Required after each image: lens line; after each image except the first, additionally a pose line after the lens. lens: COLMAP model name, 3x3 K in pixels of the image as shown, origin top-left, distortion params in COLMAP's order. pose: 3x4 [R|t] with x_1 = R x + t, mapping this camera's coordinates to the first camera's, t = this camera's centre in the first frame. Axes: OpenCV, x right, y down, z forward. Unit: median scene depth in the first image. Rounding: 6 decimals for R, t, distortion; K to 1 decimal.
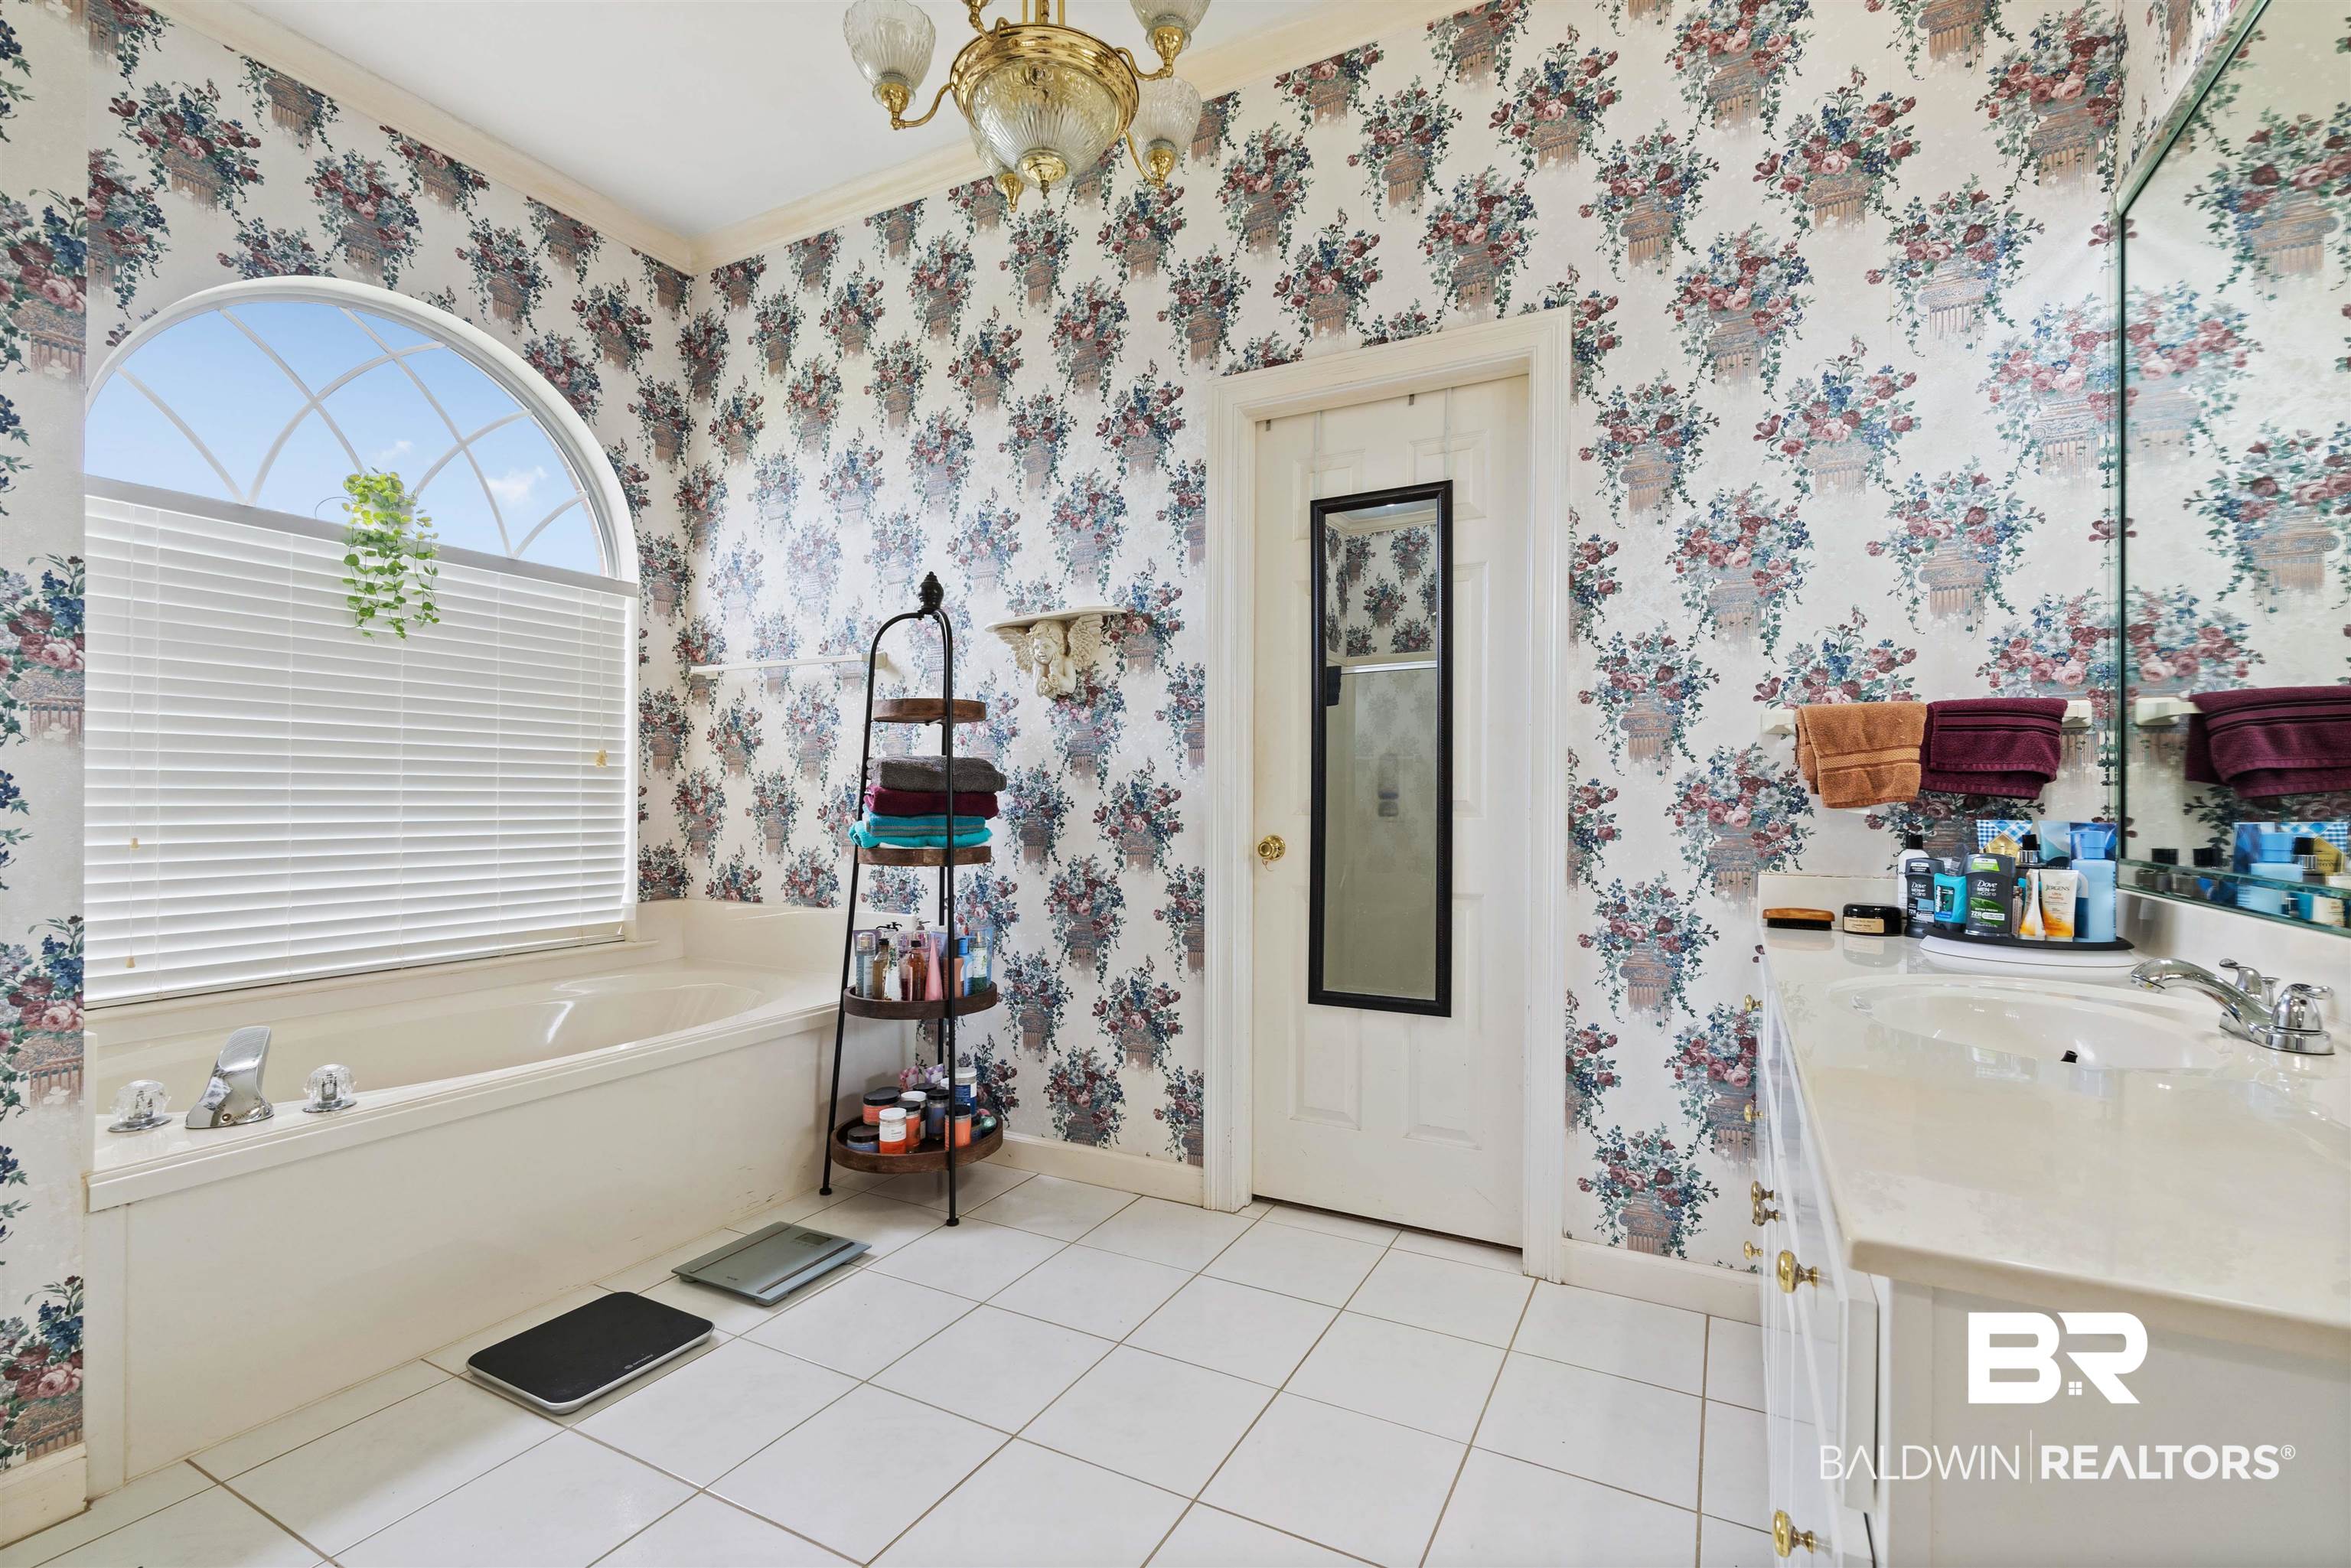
lens RADIAL K [[1044.0, 0, 1191.0], [0, 1044.0, 785.2], [0, 0, 1]] dist [-0.001288, -0.000194]
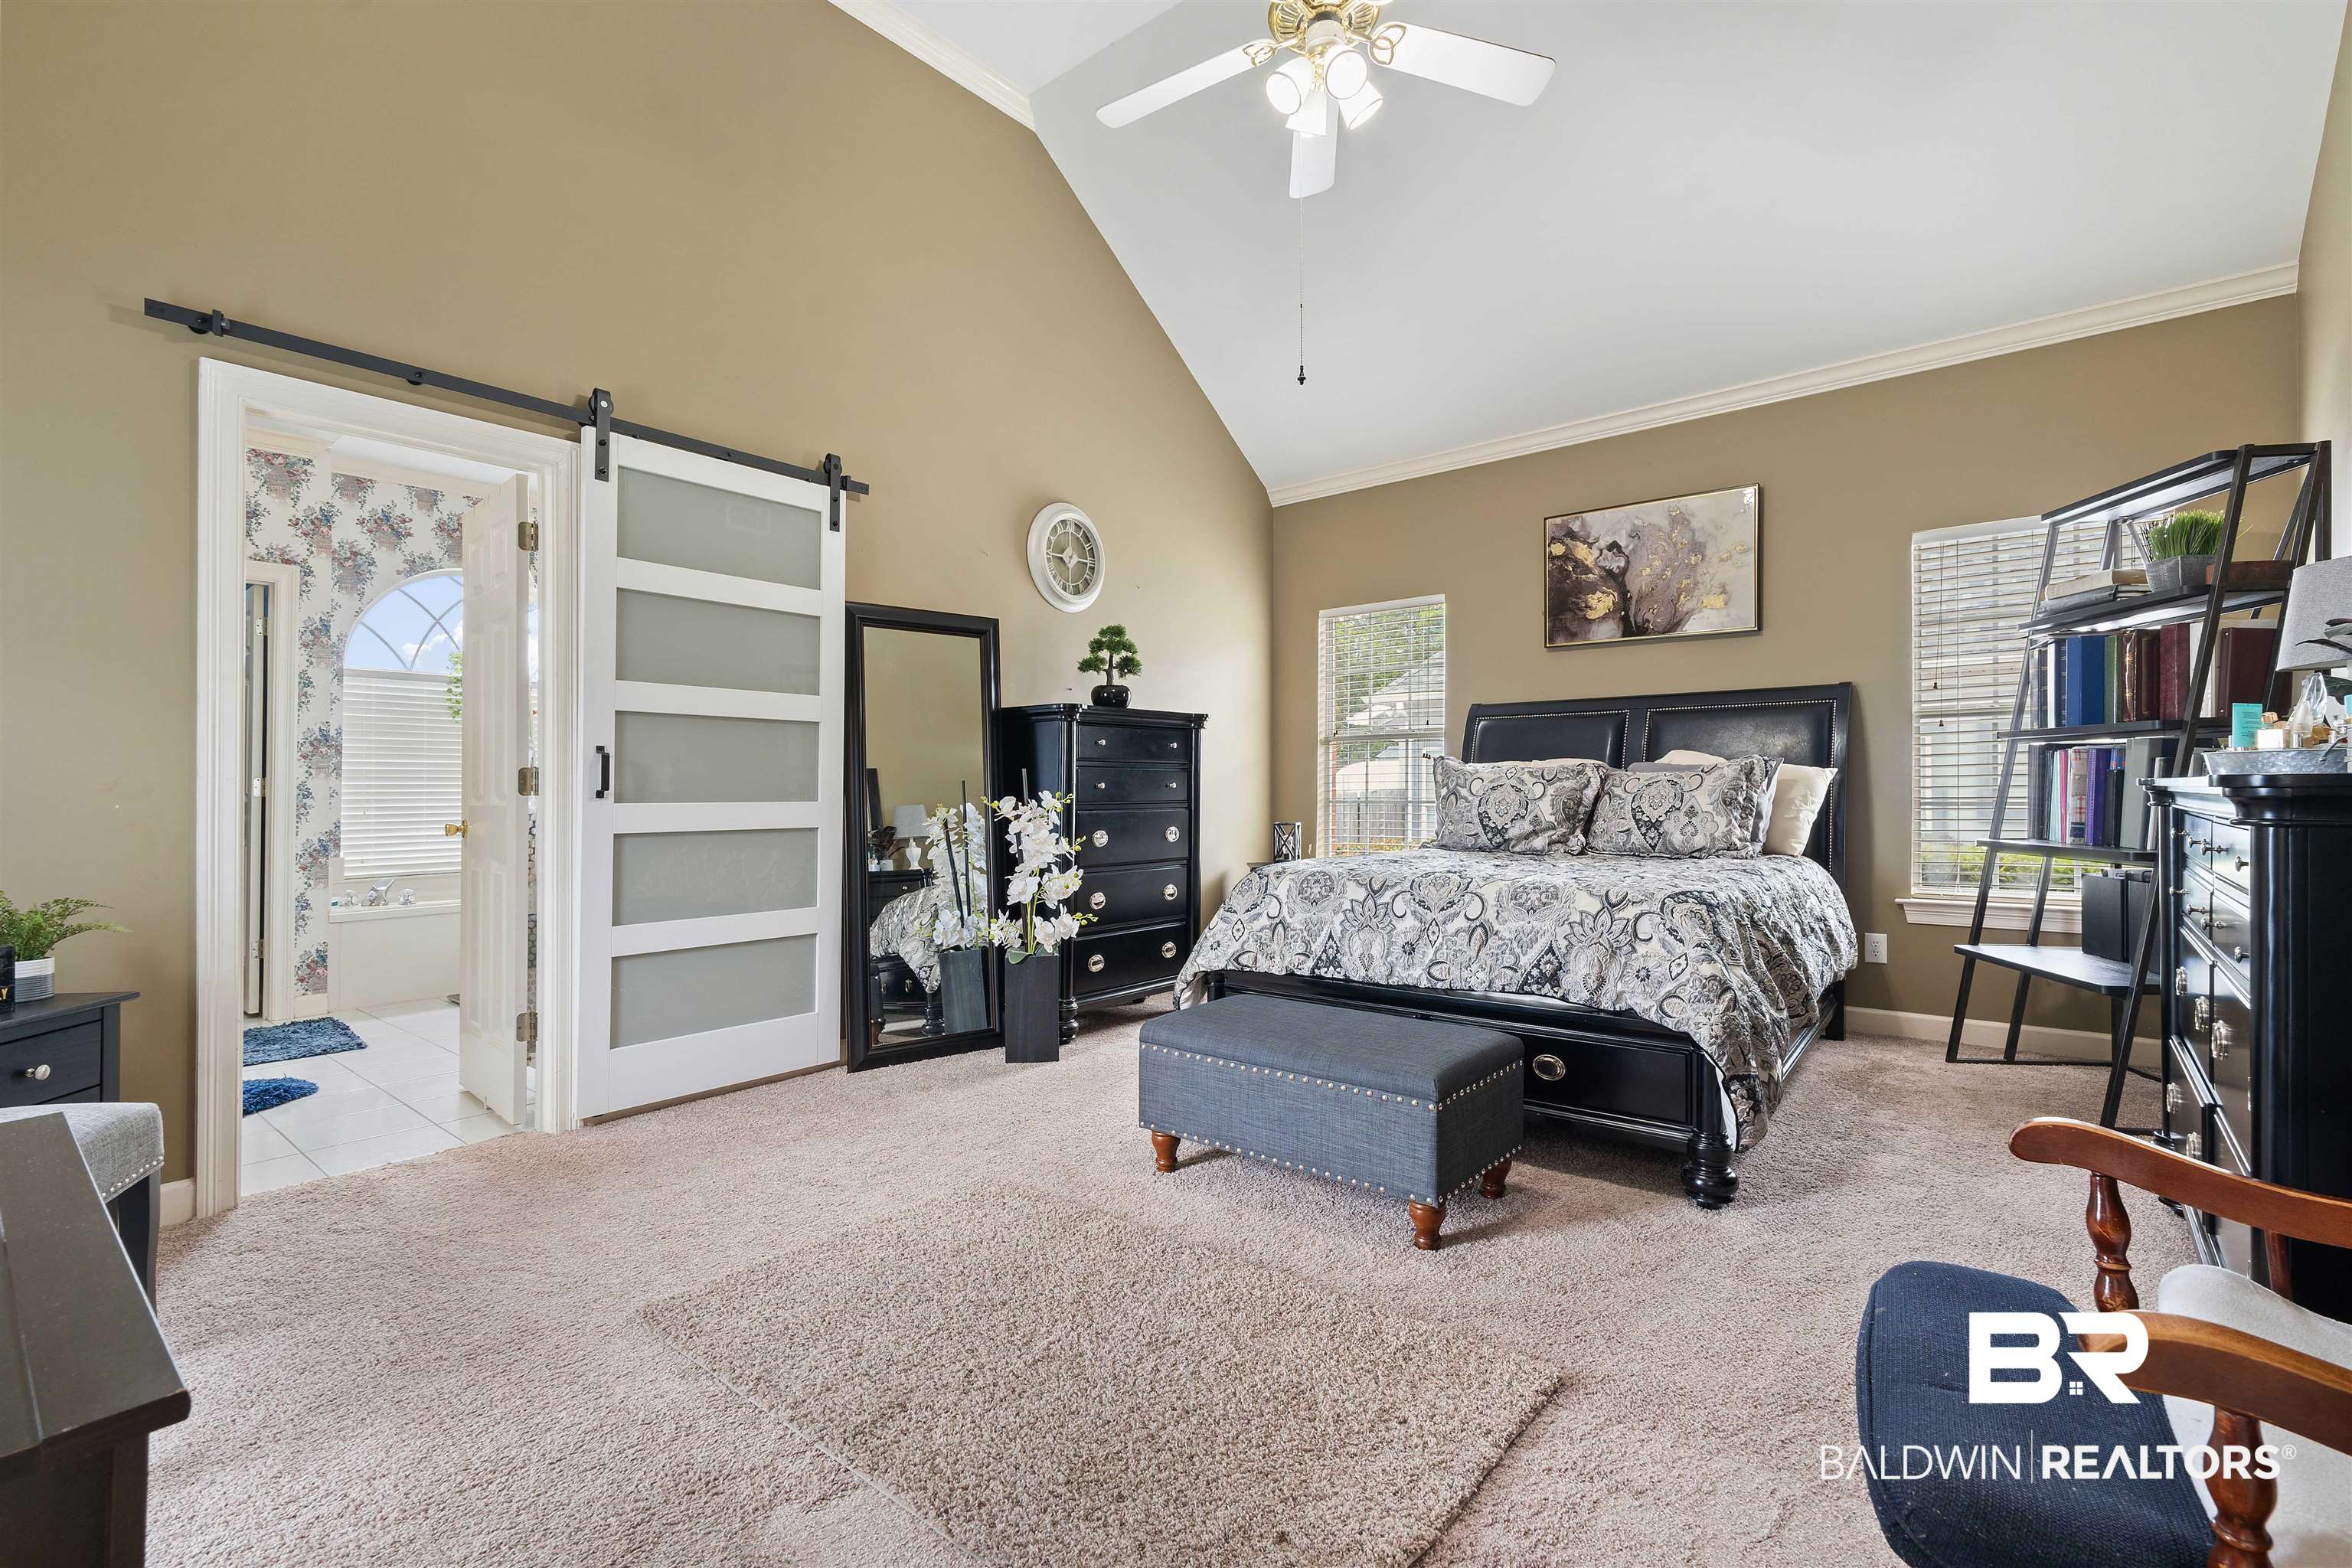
lens RADIAL K [[1044.5, 0, 1156.9], [0, 1044.5, 789.0], [0, 0, 1]] dist [-0.001288, -0.000194]
pose [[0.973659, 0.002905, -0.227993, 1.313164], [-0.001984, 0.999989, 0.004269, -0.011315], [0.228002, -0.003705, 0.973654, -0.941199]]
